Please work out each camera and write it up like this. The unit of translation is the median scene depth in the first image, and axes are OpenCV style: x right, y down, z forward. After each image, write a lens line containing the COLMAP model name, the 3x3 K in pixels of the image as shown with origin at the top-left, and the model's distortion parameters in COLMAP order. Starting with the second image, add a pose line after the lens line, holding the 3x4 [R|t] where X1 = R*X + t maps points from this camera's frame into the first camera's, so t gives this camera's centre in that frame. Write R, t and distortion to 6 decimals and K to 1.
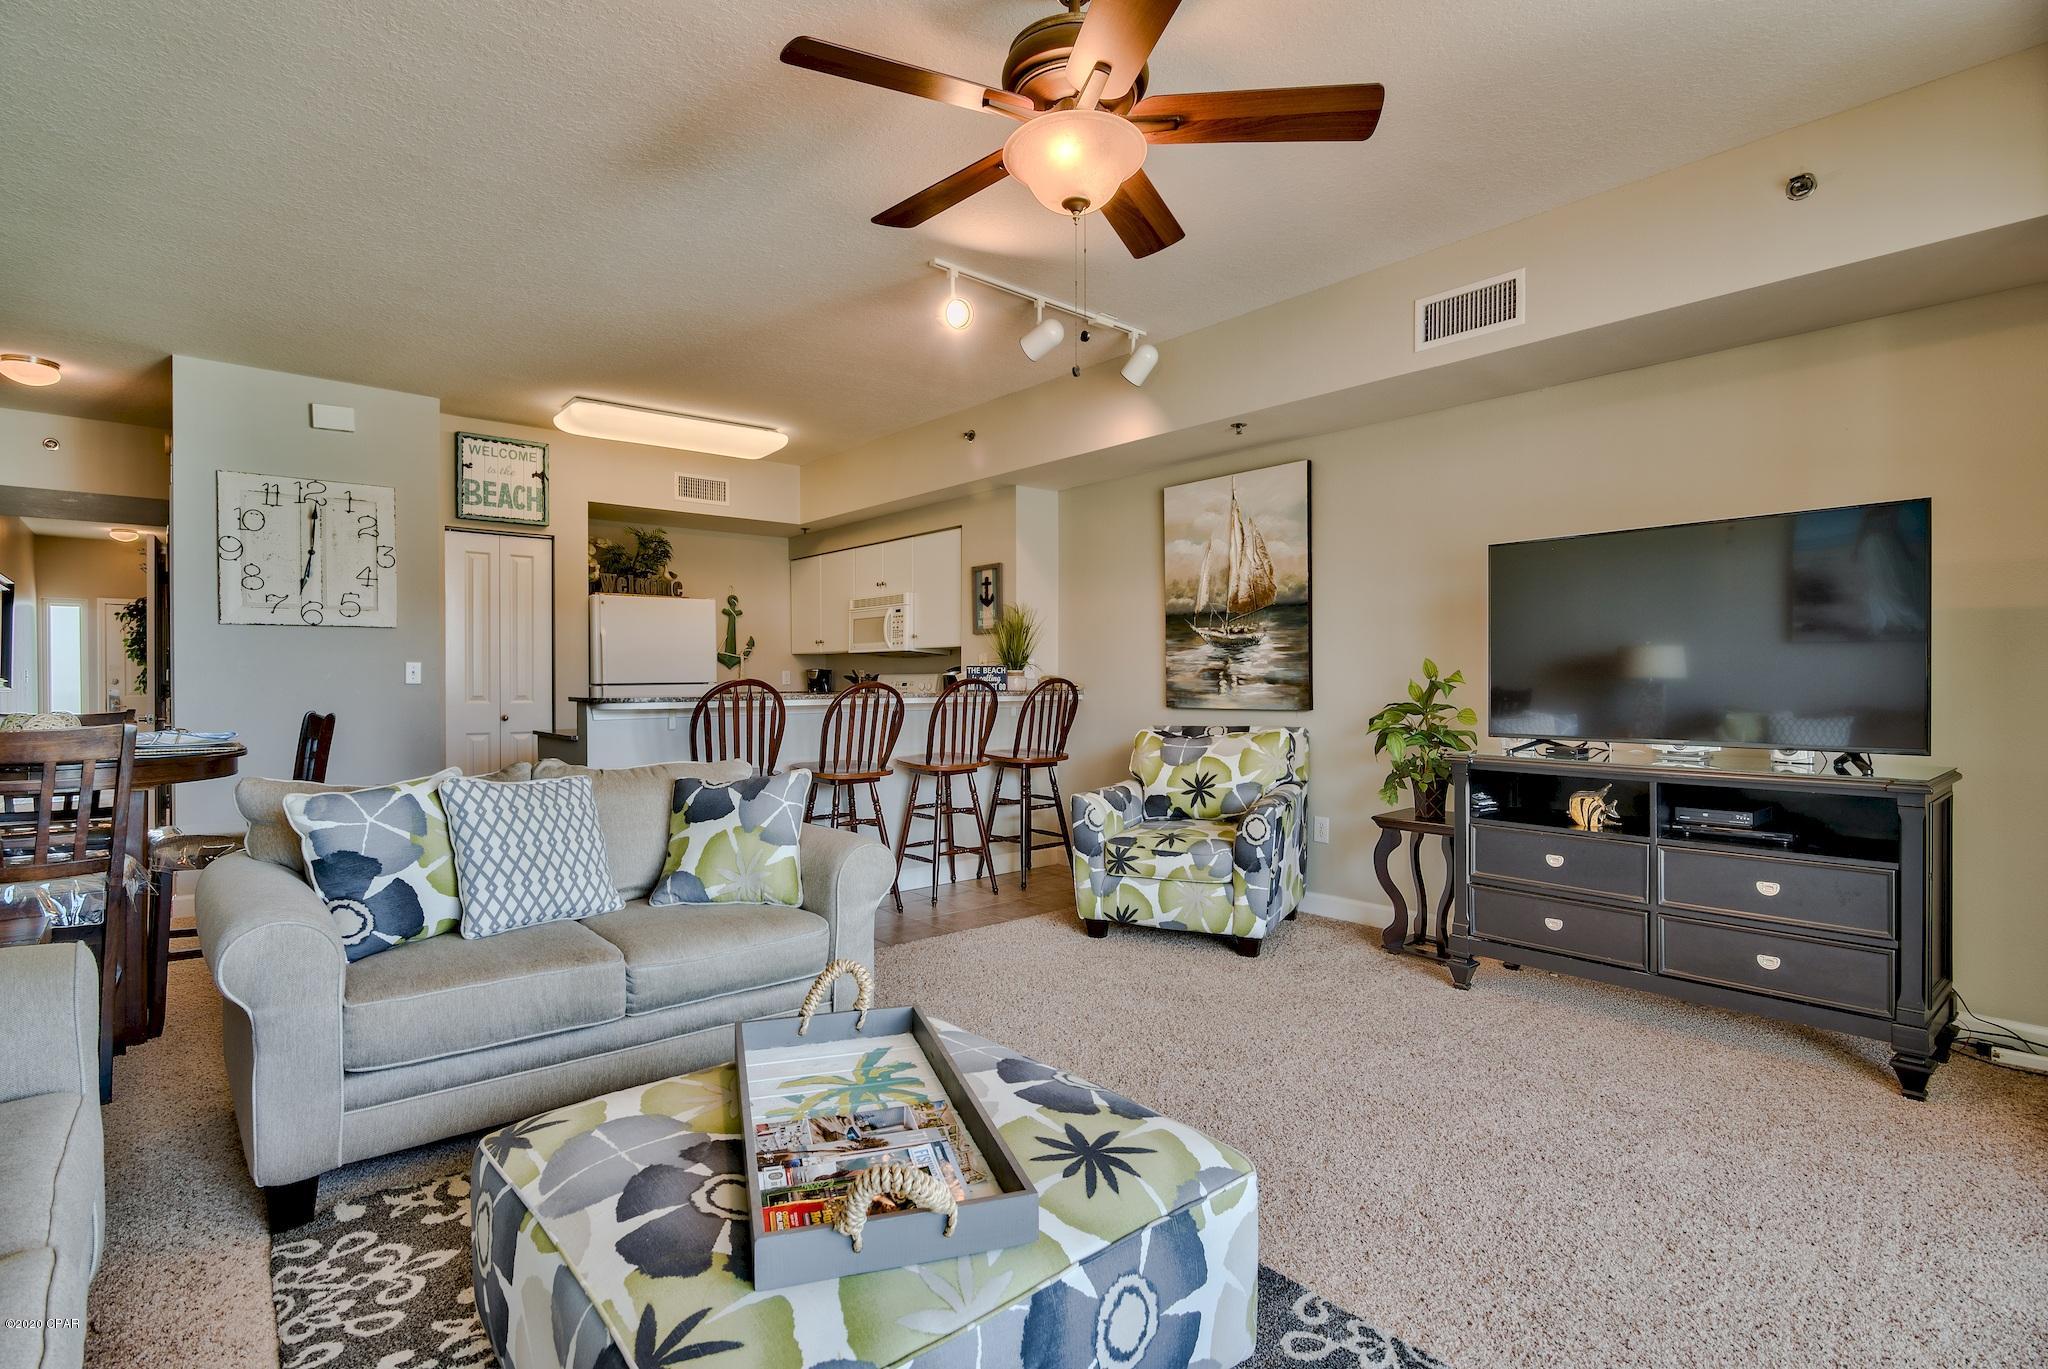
lens RADIAL K [[998.4, 0, 1018.2], [0, 998.4, 682.5], [0, 0, 1]] dist [0.000615, -0.002349]
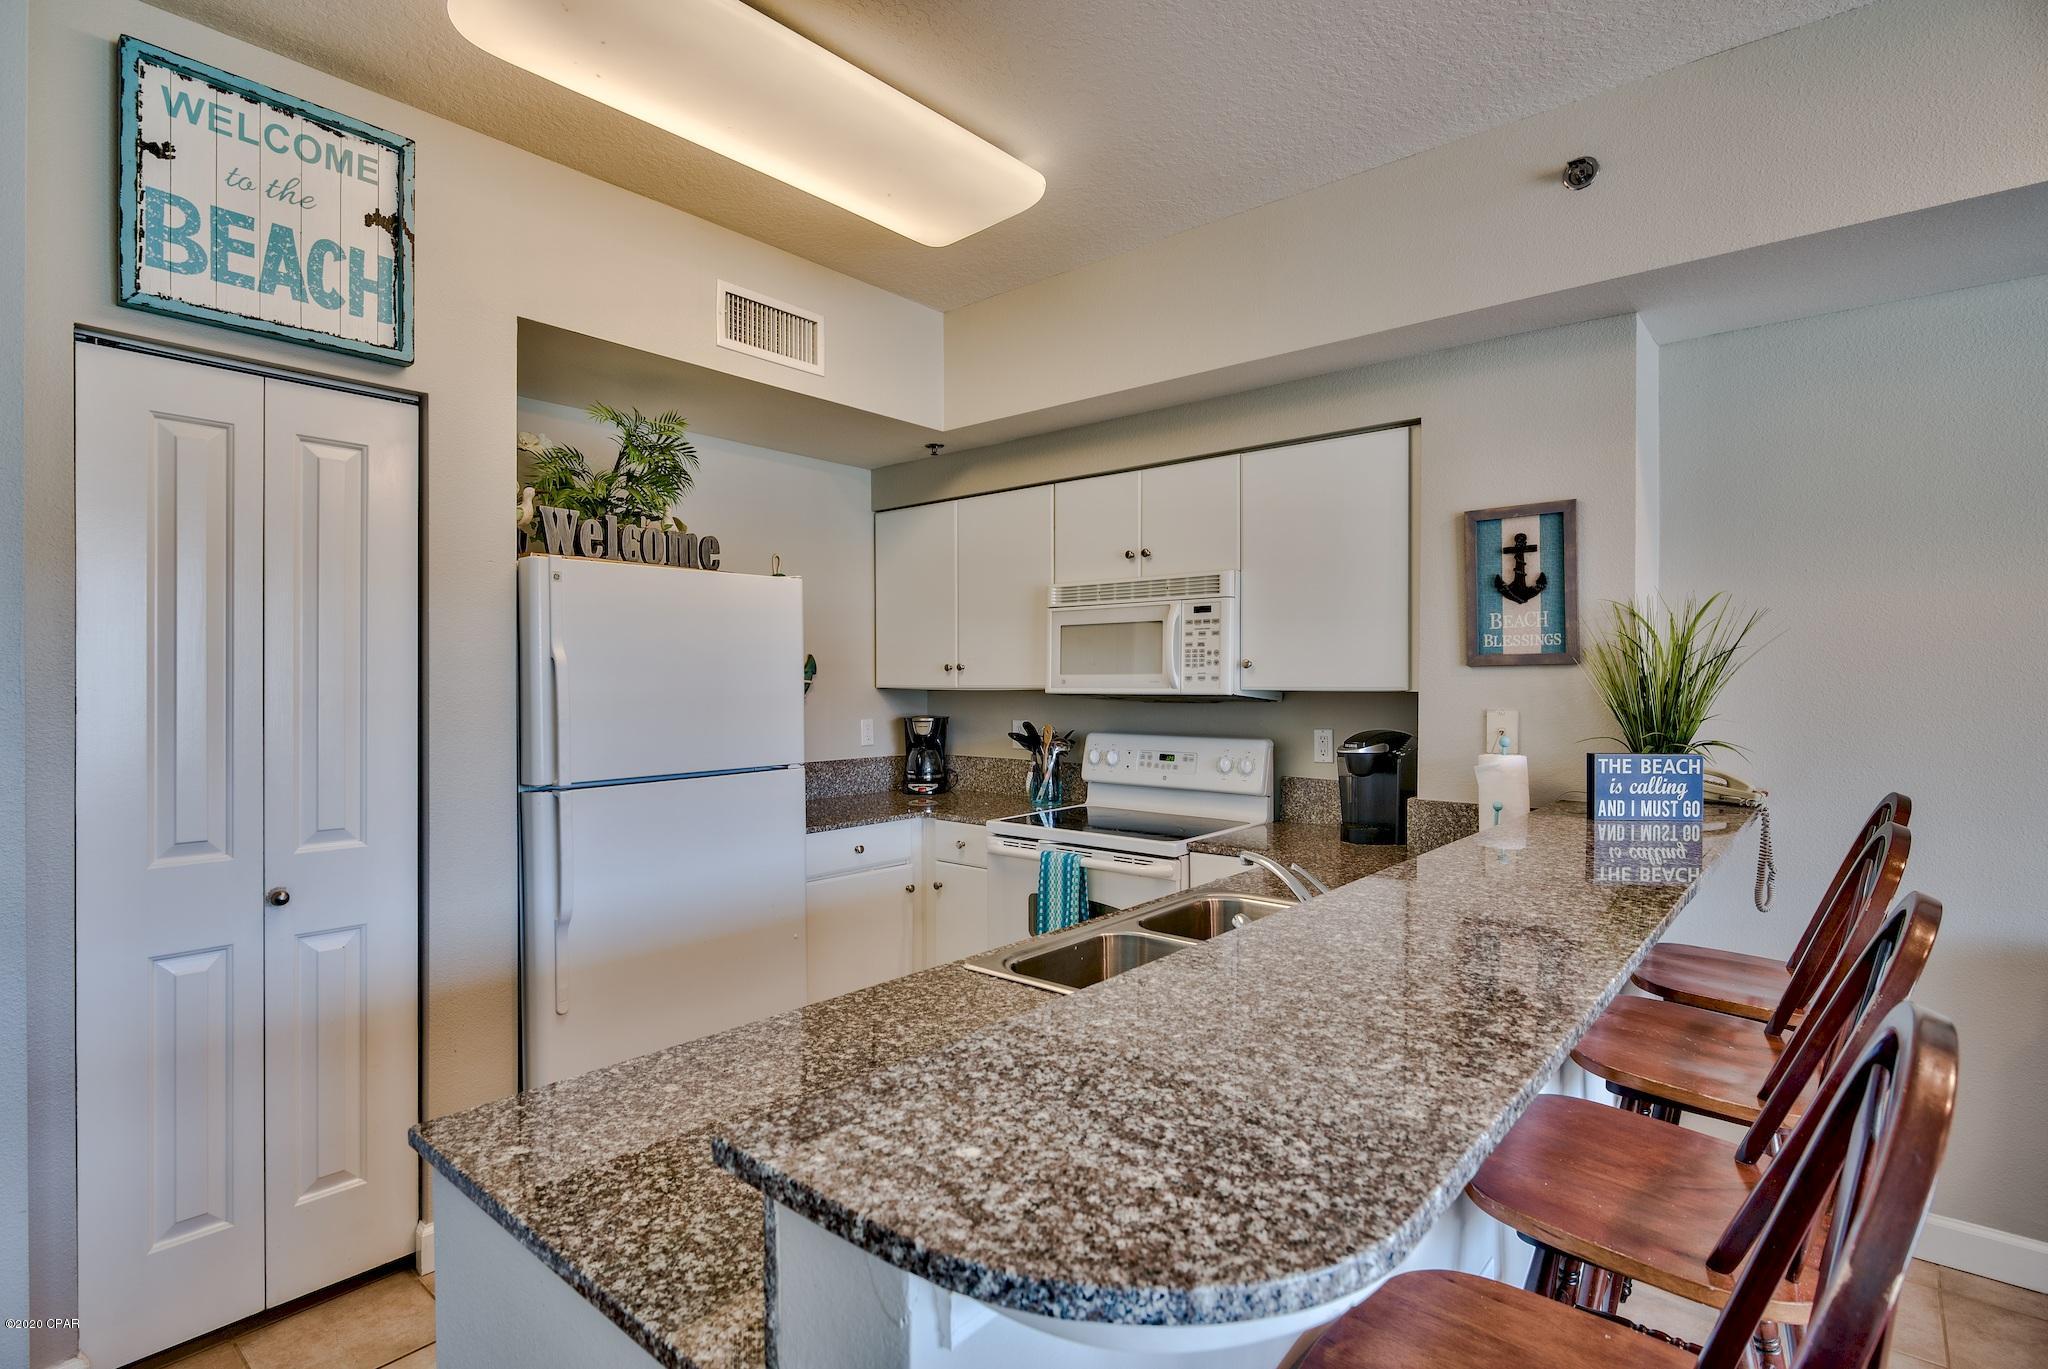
lens RADIAL K [[998.4, 0, 1014.2], [0, 998.4, 683.4], [0, 0, 1]] dist [0.000615, -0.002349]
pose [[0.988365, 0.004276, 0.152043, -0.313463], [-0.004150, 0.999991, -0.001143, -0.040621], [-0.152046, 0.000499, 0.988373, 0.616388]]
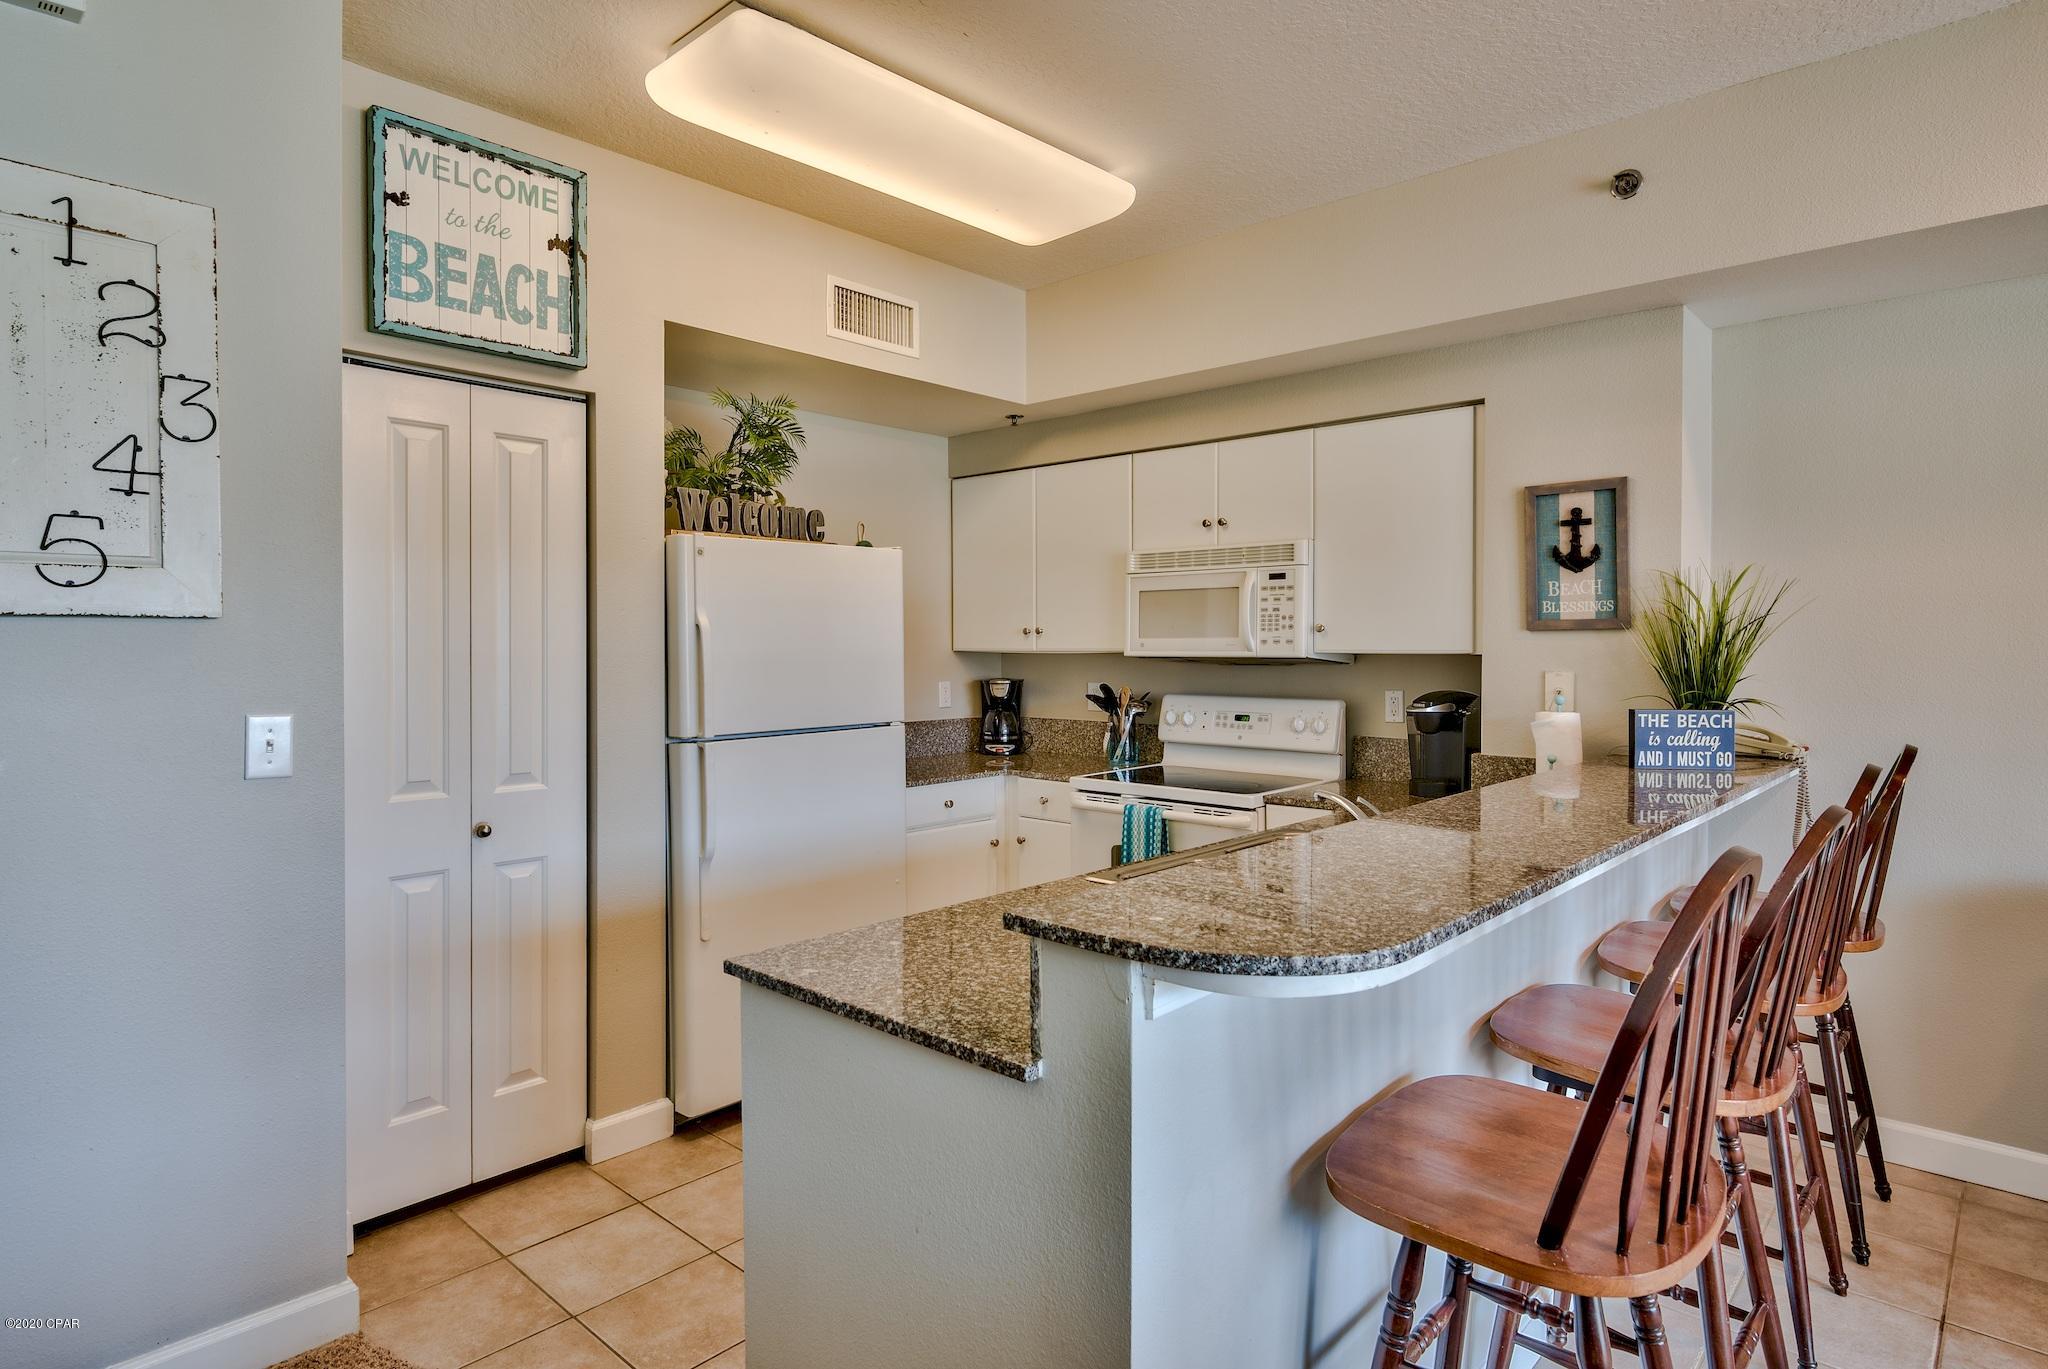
lens RADIAL K [[1119.2, 0, 1014.4], [0, 1119.2, 650.5], [0, 0, 1]] dist [0.009291, -0.000696]
pose [[0.993364, 0.003320, 0.114964, -0.352099], [-0.003658, 0.999990, 0.002729, -0.040623], [-0.114954, -0.003132, 0.993366, 0.519808]]
